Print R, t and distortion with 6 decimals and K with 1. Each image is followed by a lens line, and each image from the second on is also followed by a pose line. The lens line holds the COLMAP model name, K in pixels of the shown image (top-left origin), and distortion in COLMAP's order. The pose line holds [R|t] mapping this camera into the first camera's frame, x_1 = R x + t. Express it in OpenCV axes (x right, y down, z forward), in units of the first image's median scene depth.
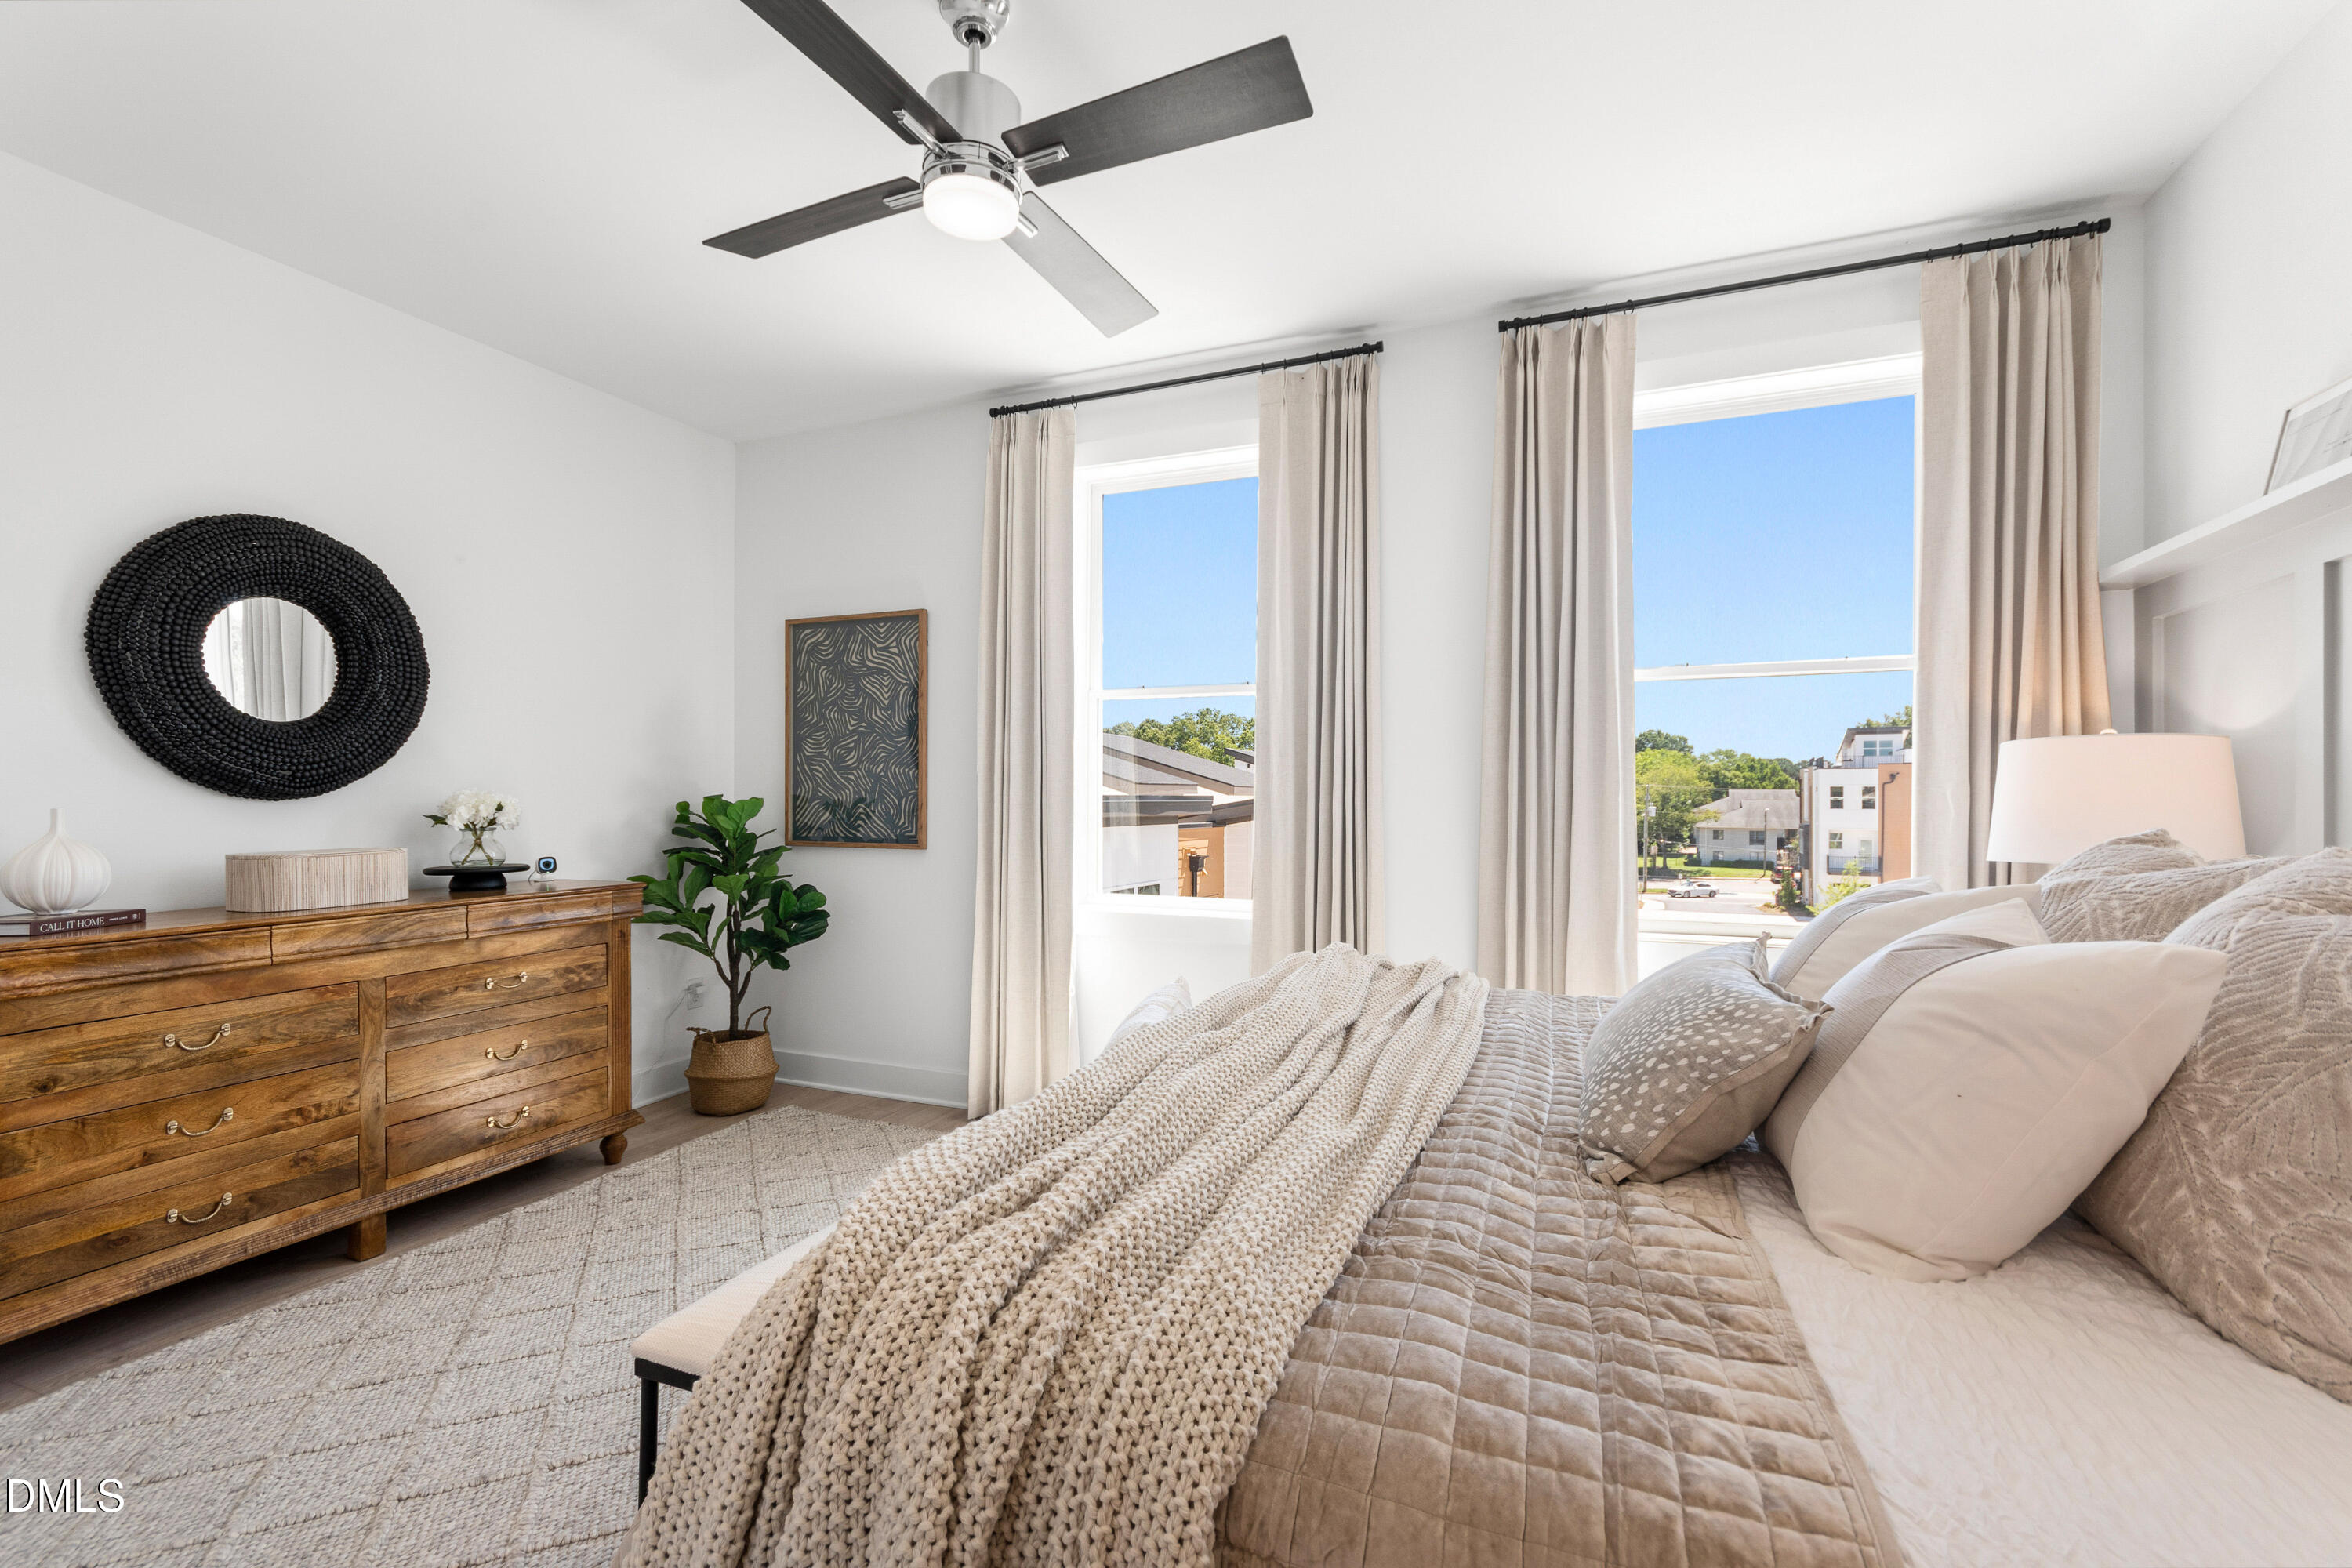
lens RADIAL K [[1032.0, 0, 1169.6], [0, 1032.0, 790.5], [0, 0, 1]] dist [0.001390, 0.000033]
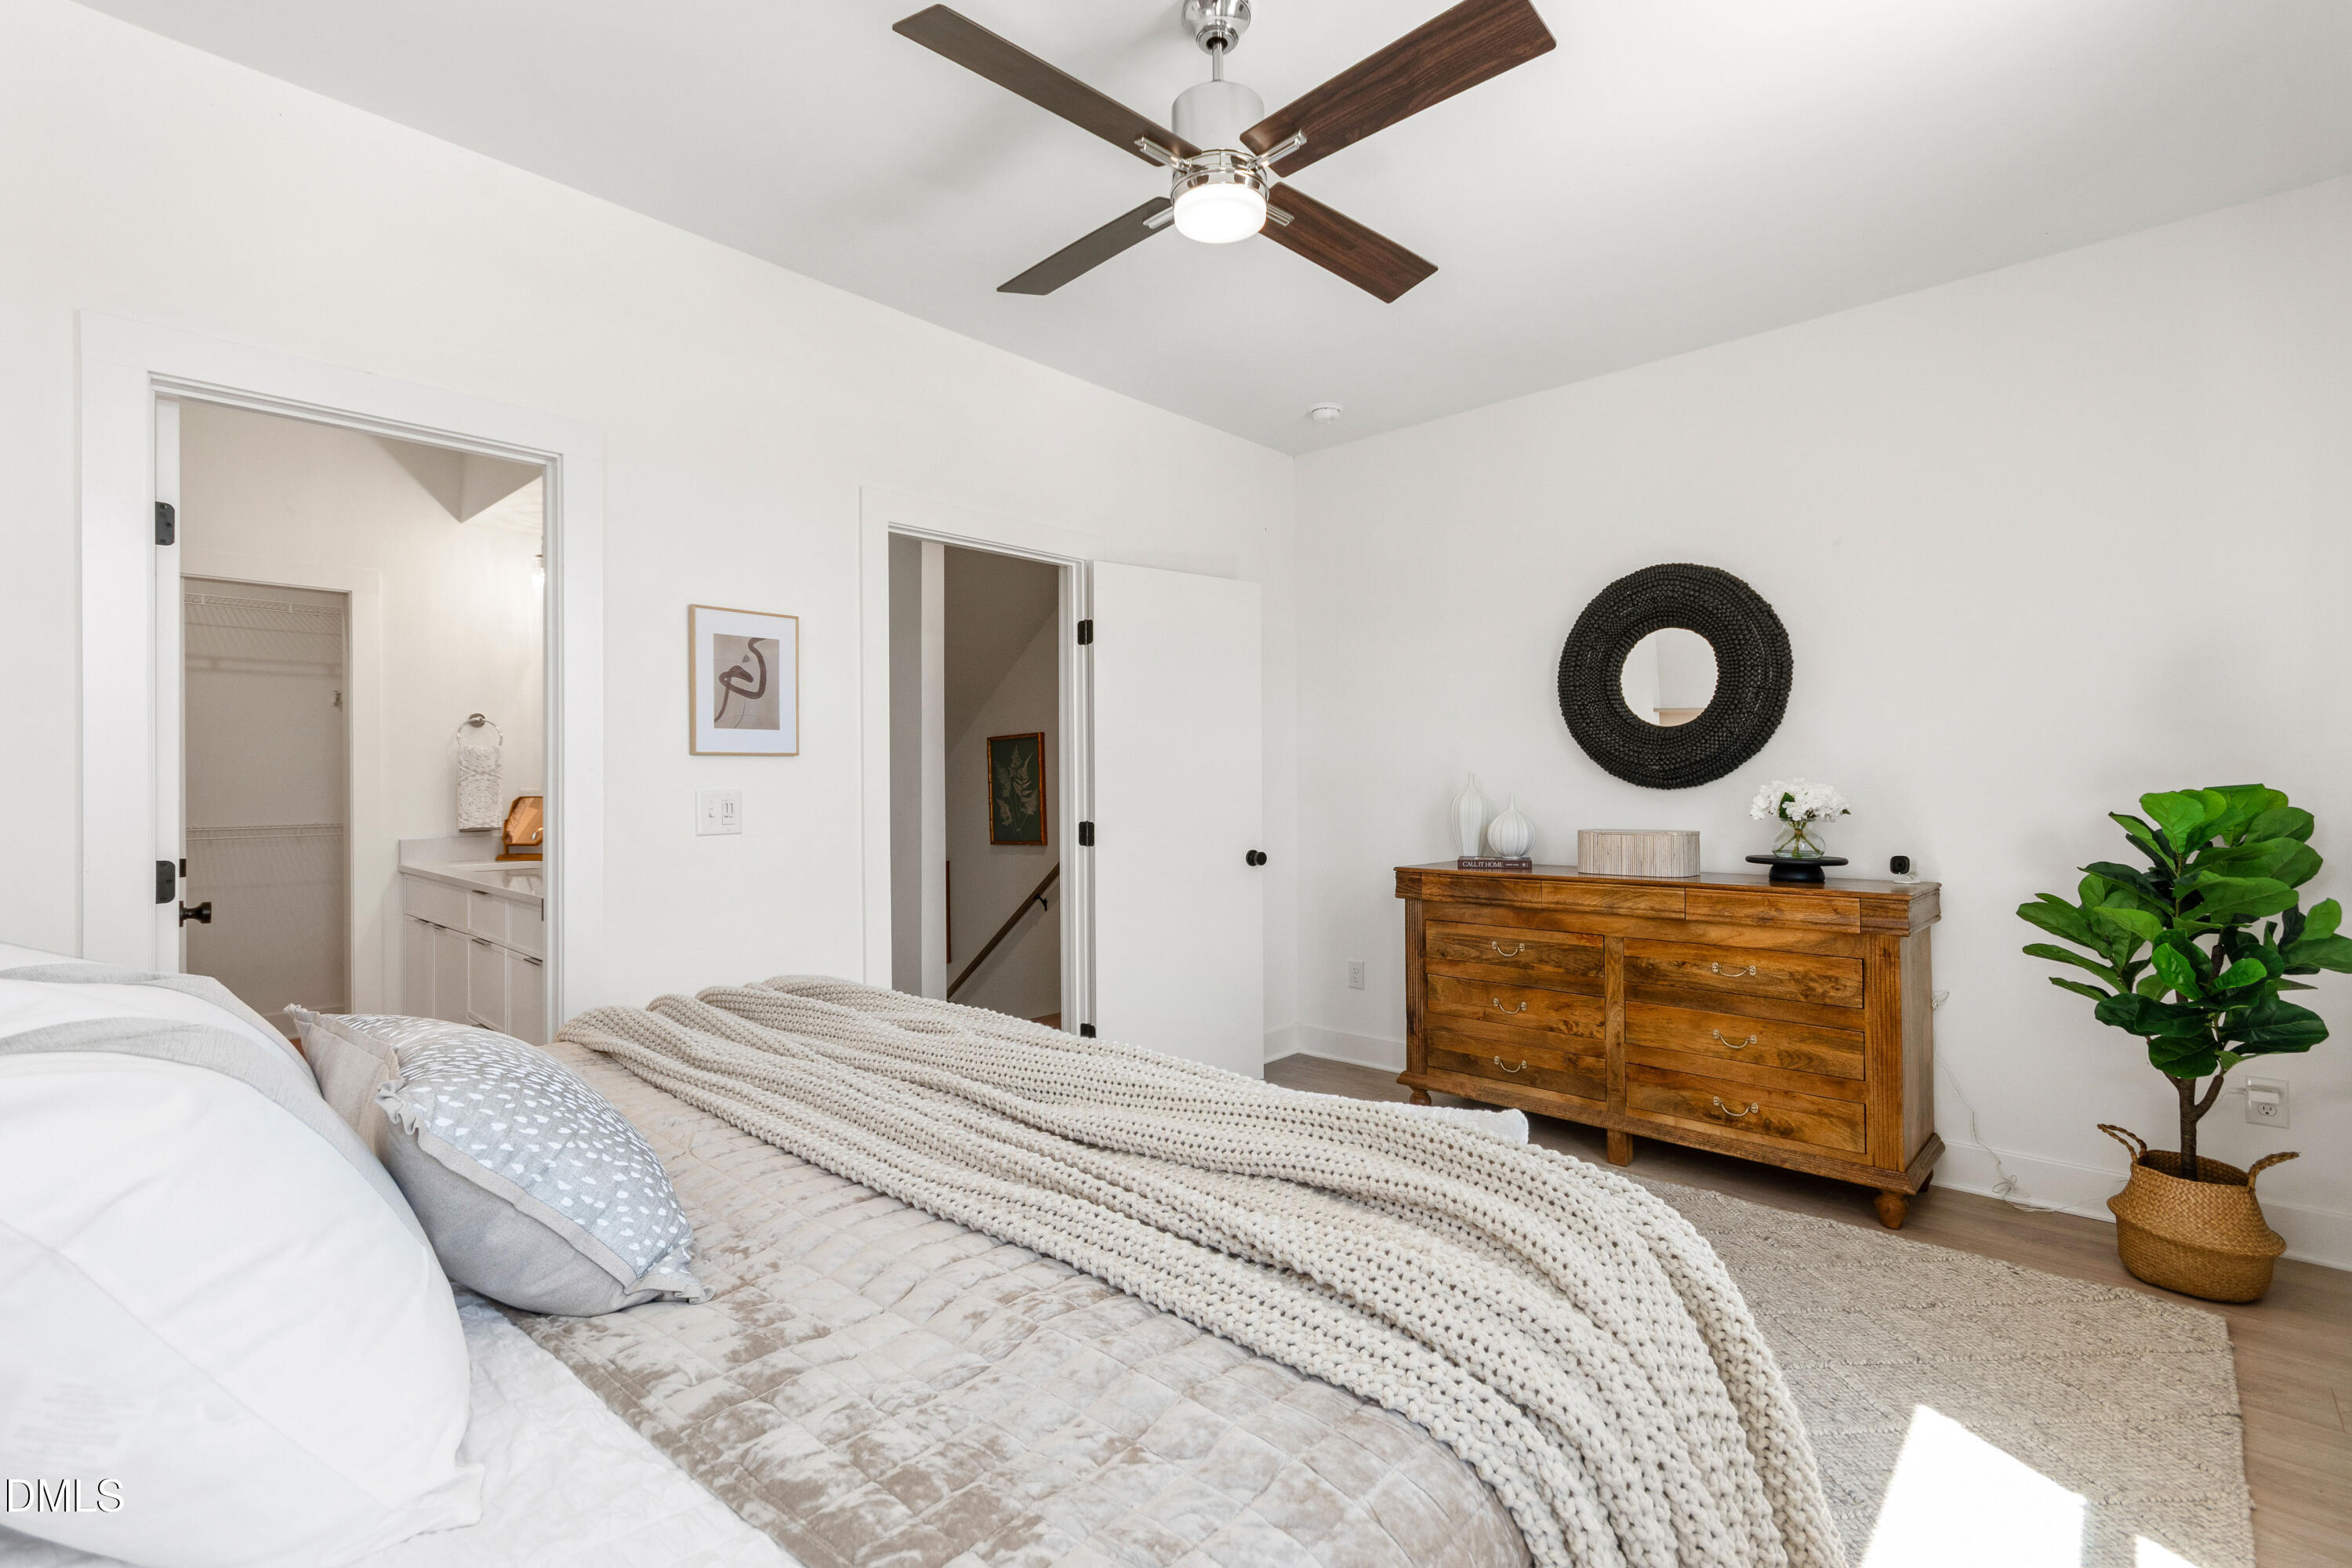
lens RADIAL K [[1032.0, 0, 1169.6], [0, 1032.0, 790.5], [0, 0, 1]] dist [0.001390, 0.000033]
pose [[-0.362665, 0.001574, -0.931918, 0.548292], [0.007326, 0.999972, -0.001162, 0.006354], [0.931891, -0.007249, -0.362666, 0.930348]]
